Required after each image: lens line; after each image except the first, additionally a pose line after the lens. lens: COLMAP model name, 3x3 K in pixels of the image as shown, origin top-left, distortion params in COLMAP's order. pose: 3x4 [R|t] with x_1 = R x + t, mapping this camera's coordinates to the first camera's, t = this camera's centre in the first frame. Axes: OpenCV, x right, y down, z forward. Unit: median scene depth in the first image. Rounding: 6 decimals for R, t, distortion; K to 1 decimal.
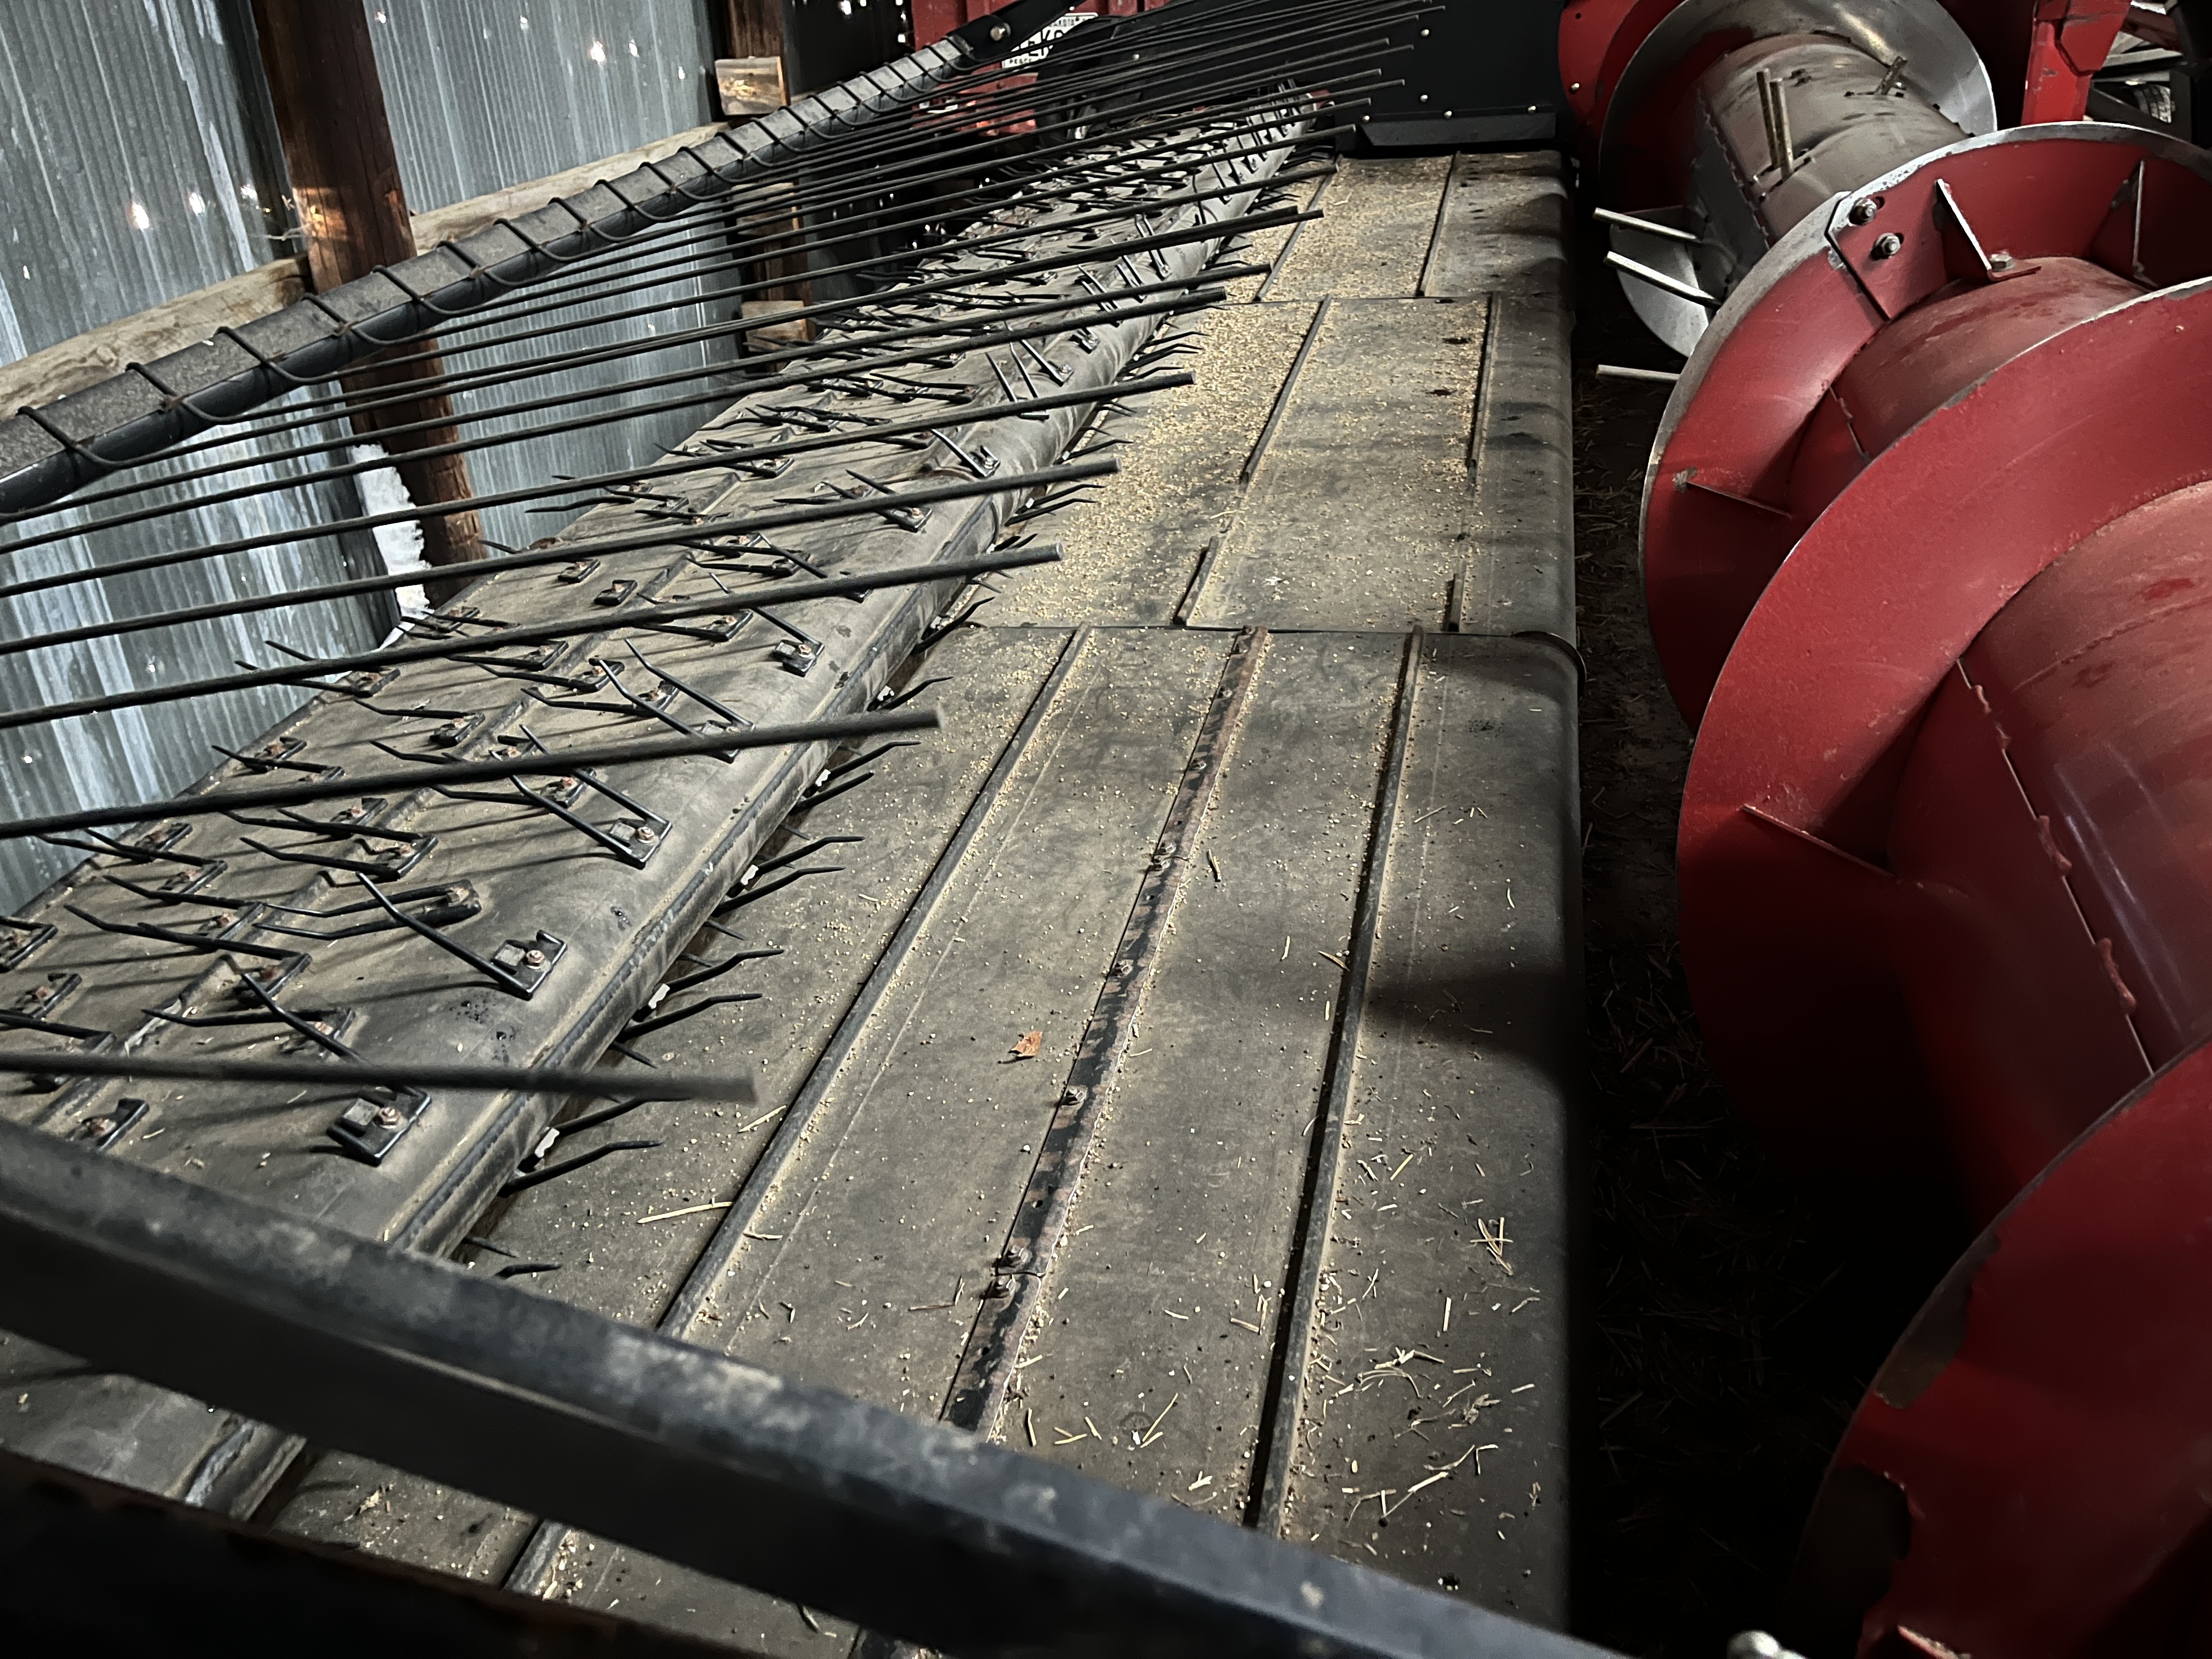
lens RADIAL K [[1667.2, 0, 1121.9], [0, 1667.2, 830.8], [0, 0, 1]] dist [0.094831, -0.134510]
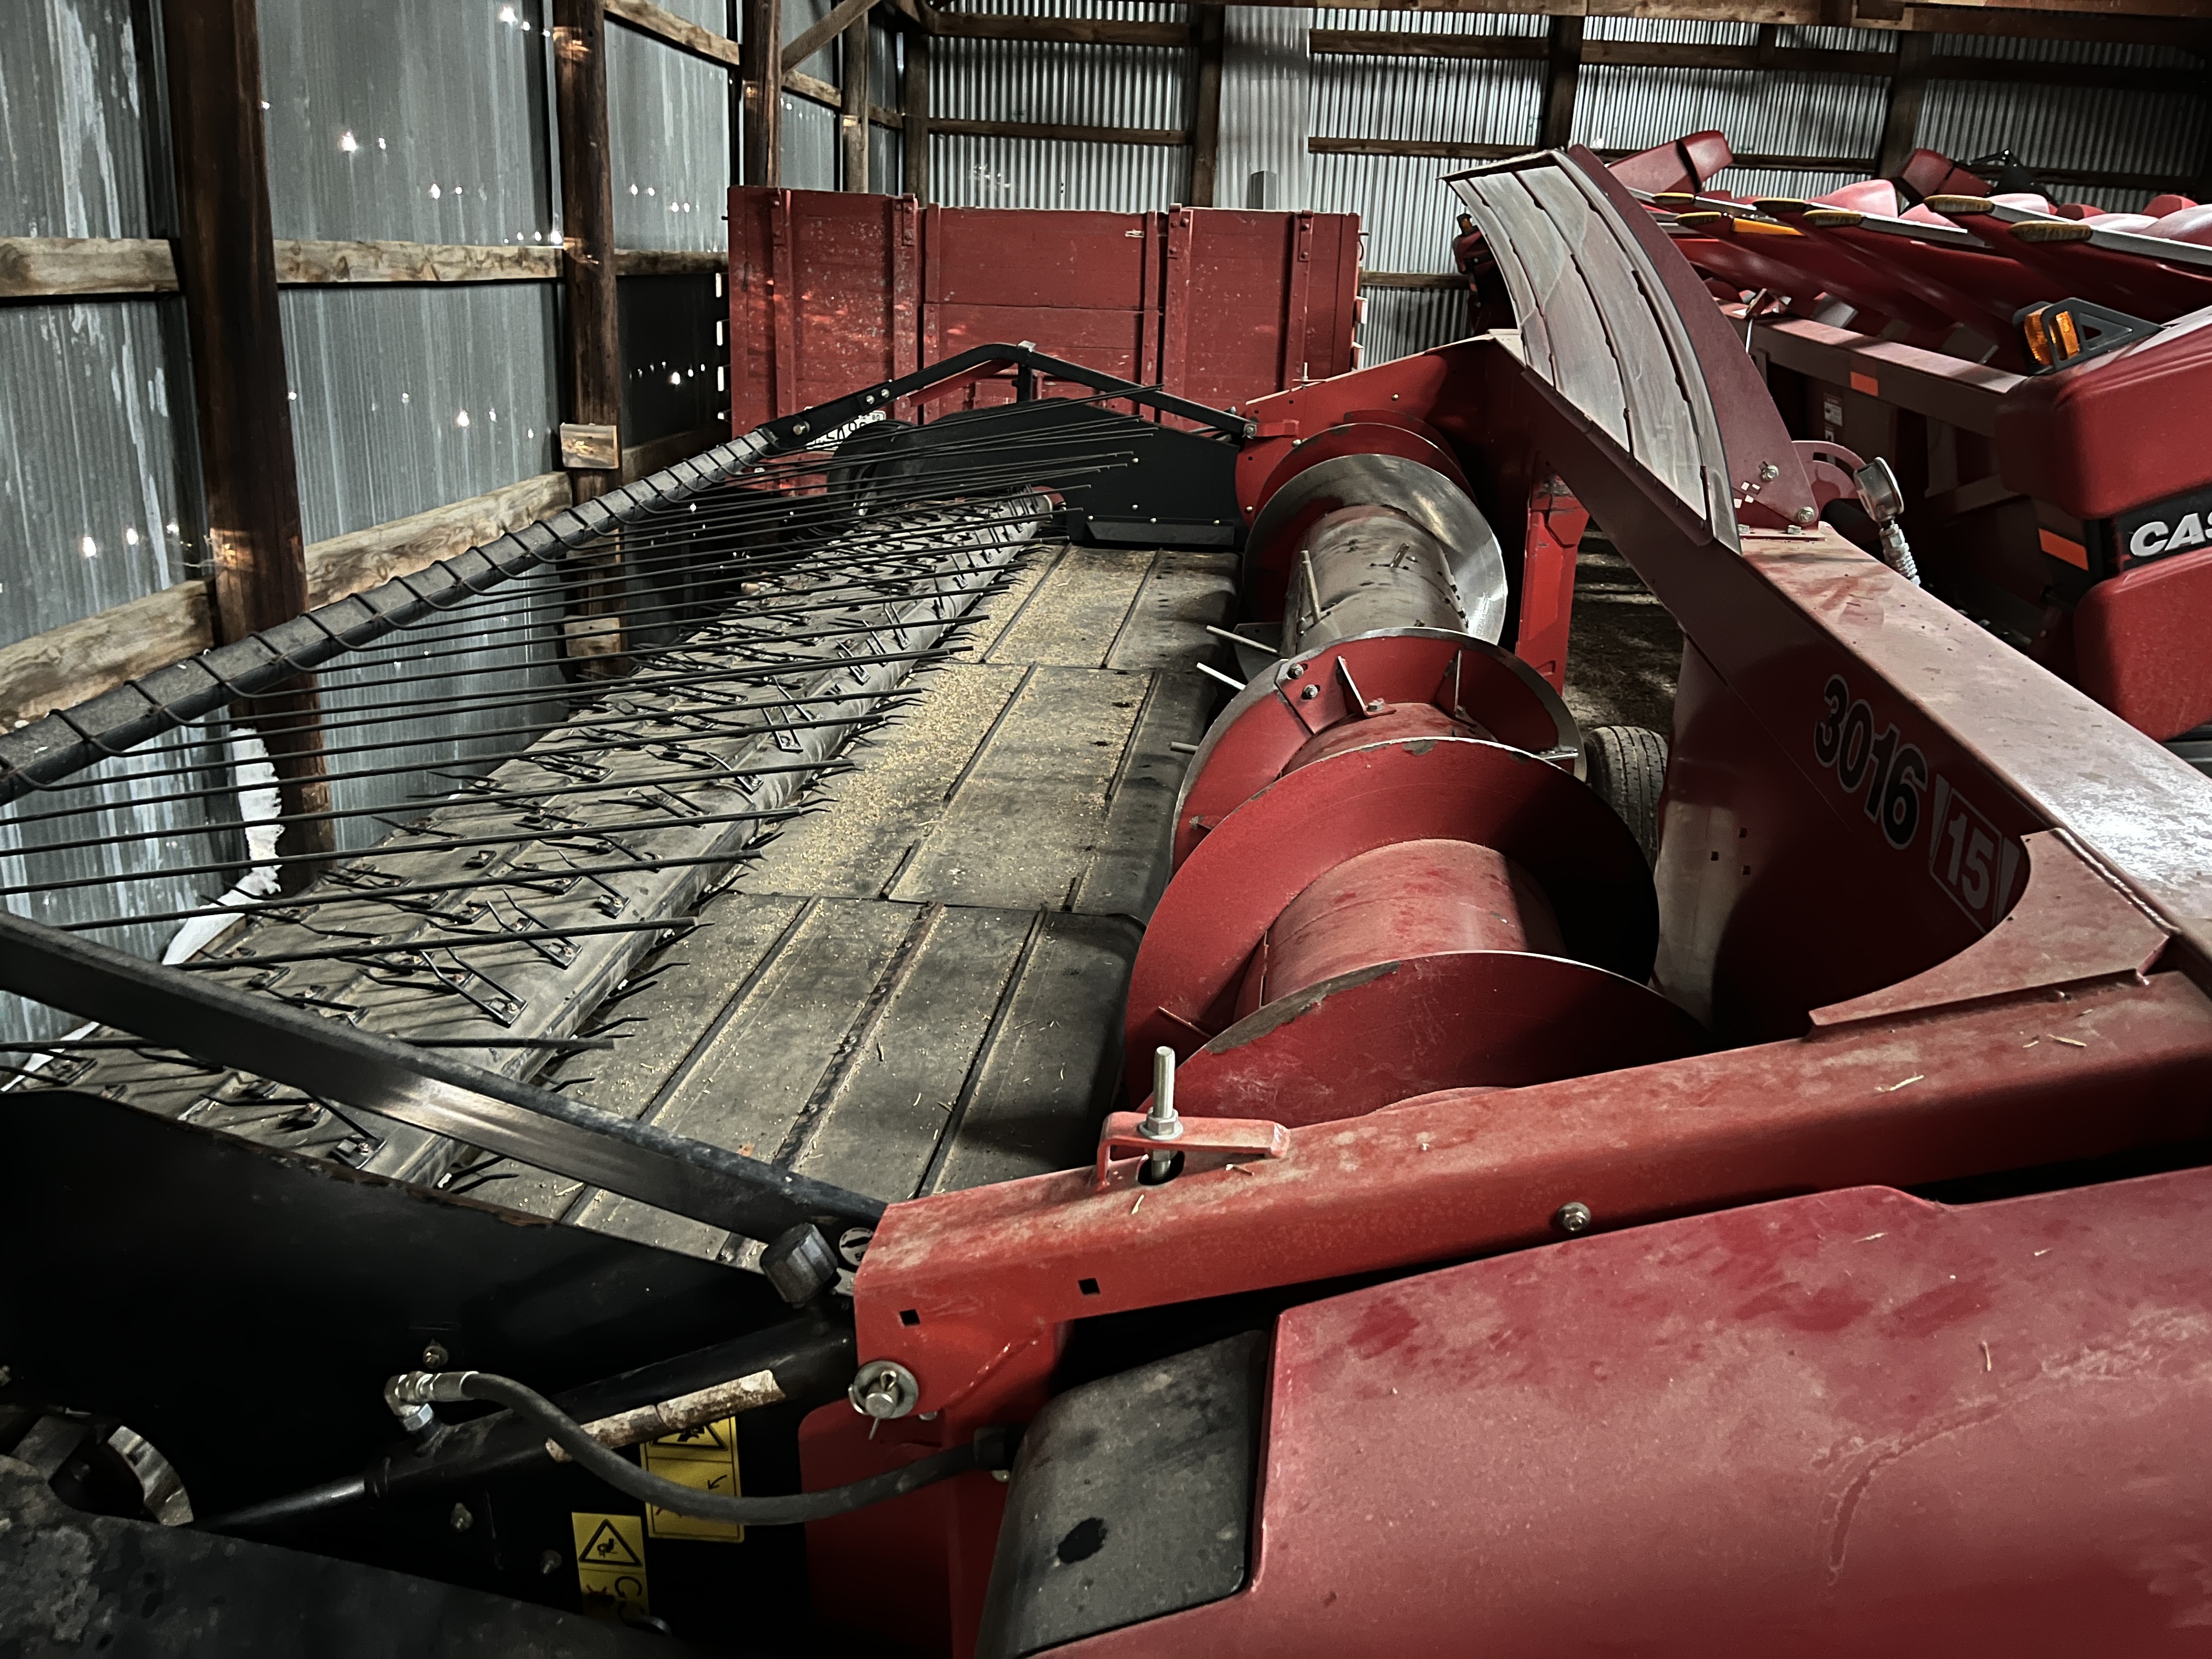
lens RADIAL K [[1667.2, 0, 1121.9], [0, 1667.2, 830.8], [0, 0, 1]] dist [0.094831, -0.134510]
pose [[0.991180, 0.050883, 0.122362, 0.055236], [-0.029104, 0.984386, -0.173600, 0.059024], [-0.129285, 0.168508, 0.977185, -0.413508]]
